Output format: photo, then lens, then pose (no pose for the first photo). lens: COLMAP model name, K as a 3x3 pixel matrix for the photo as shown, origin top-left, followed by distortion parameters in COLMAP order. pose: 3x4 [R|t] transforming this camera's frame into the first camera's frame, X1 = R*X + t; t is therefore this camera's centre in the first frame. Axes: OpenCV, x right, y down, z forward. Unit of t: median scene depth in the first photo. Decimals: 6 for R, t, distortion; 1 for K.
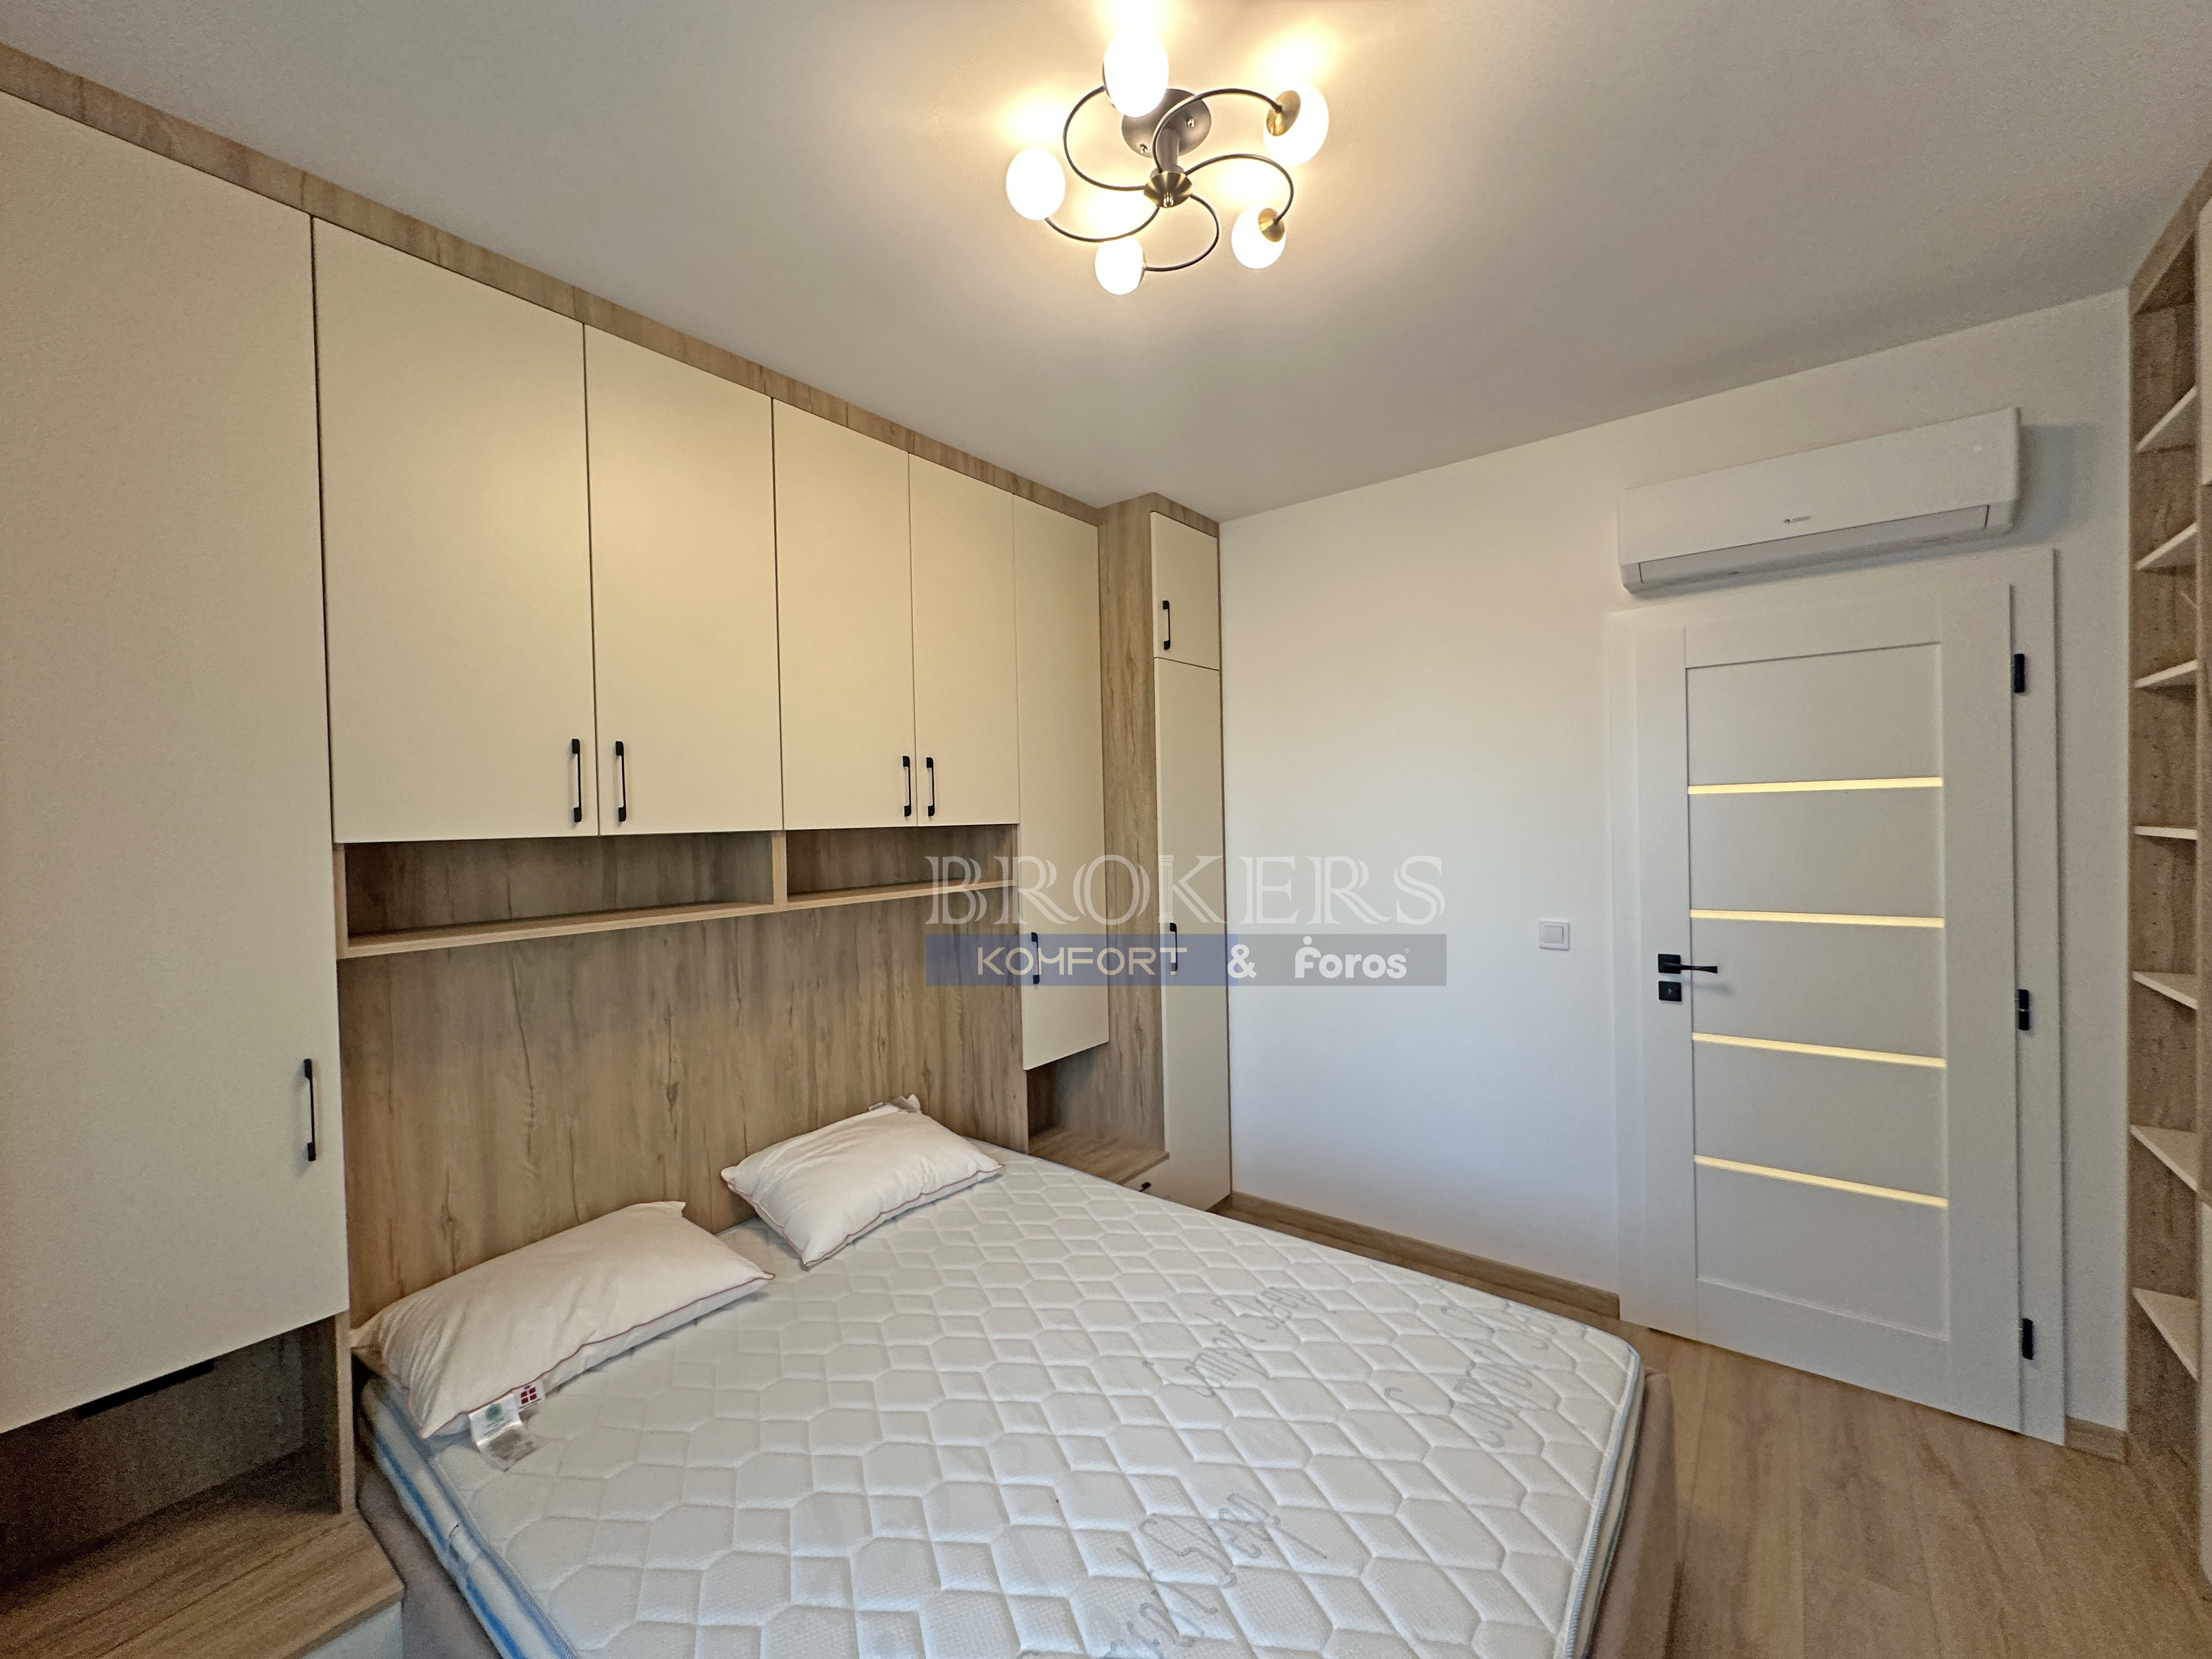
lens RADIAL K [[870.9, 0, 1085.5], [0, 870.9, 833.8], [0, 0, 1]] dist [-0.000104, -0.000066]
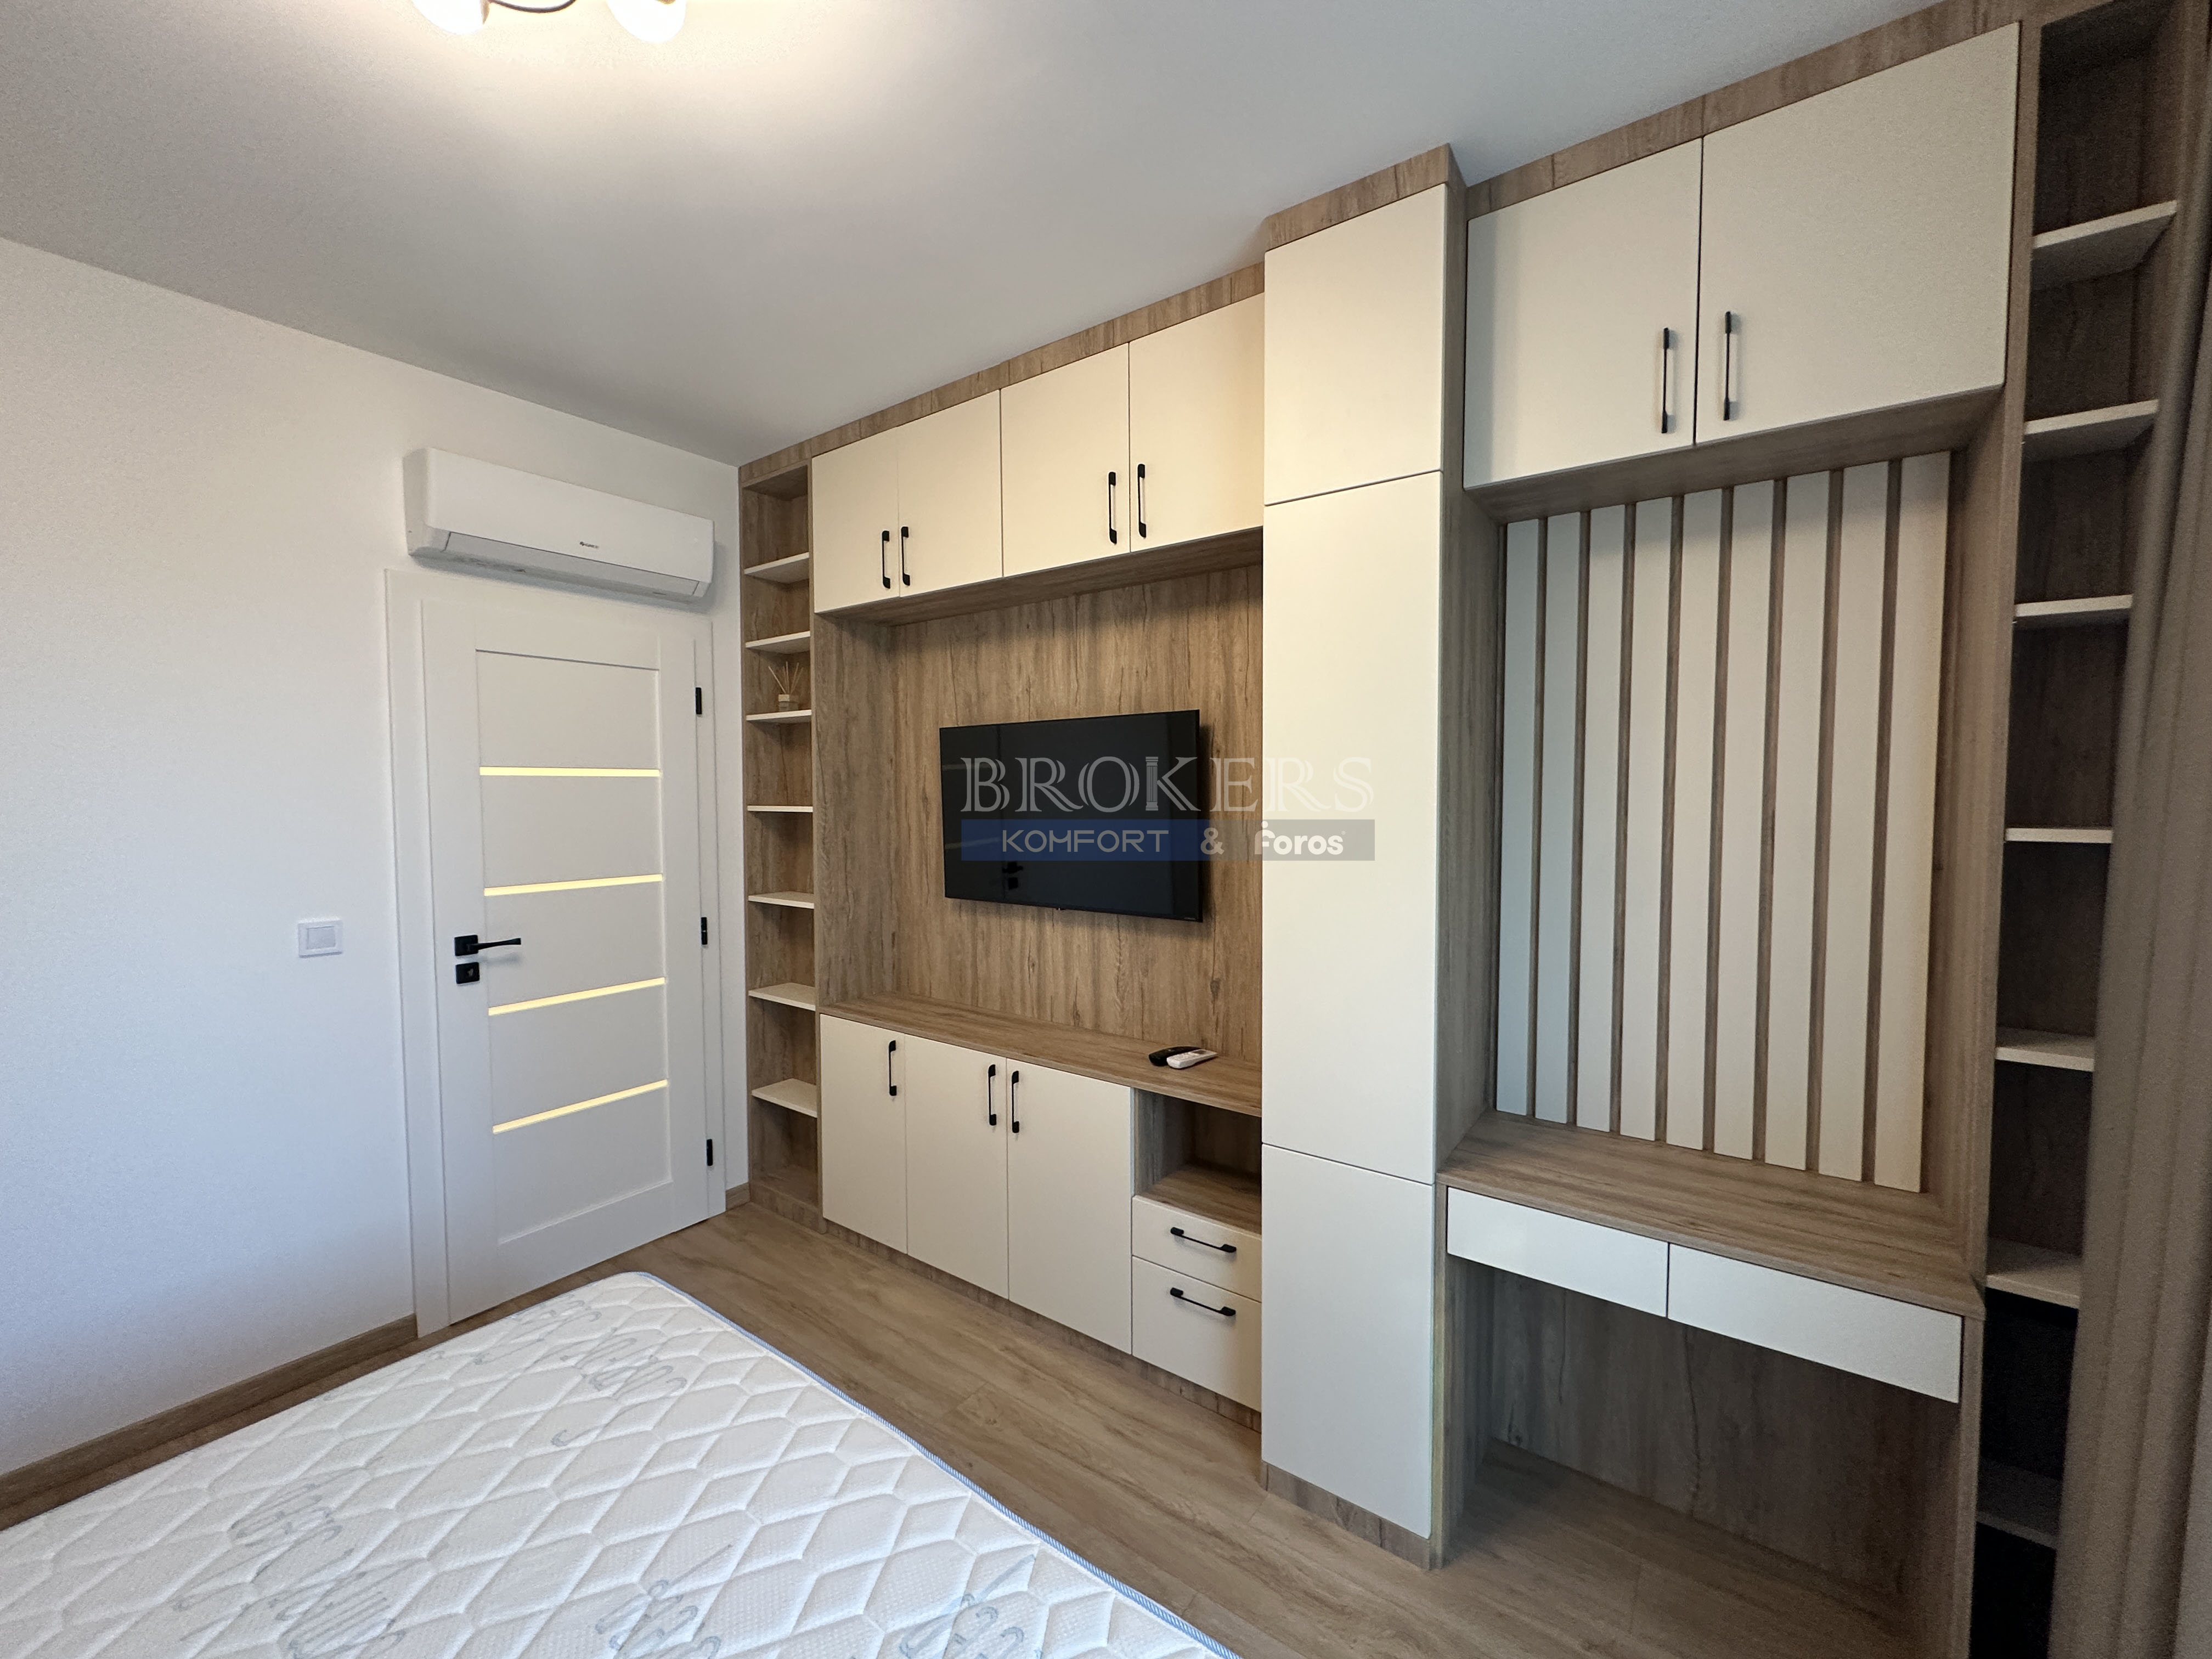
lens RADIAL K [[887.5, 0, 1103.0], [0, 887.5, 826.8], [0, 0, 1]] dist [0.000257, -0.000503]
pose [[-0.033752, -0.016512, 0.999294, -0.443604], [0.019583, 0.999661, 0.017179, 0.013547], [-0.999238, 0.020149, -0.033417, 0.374886]]
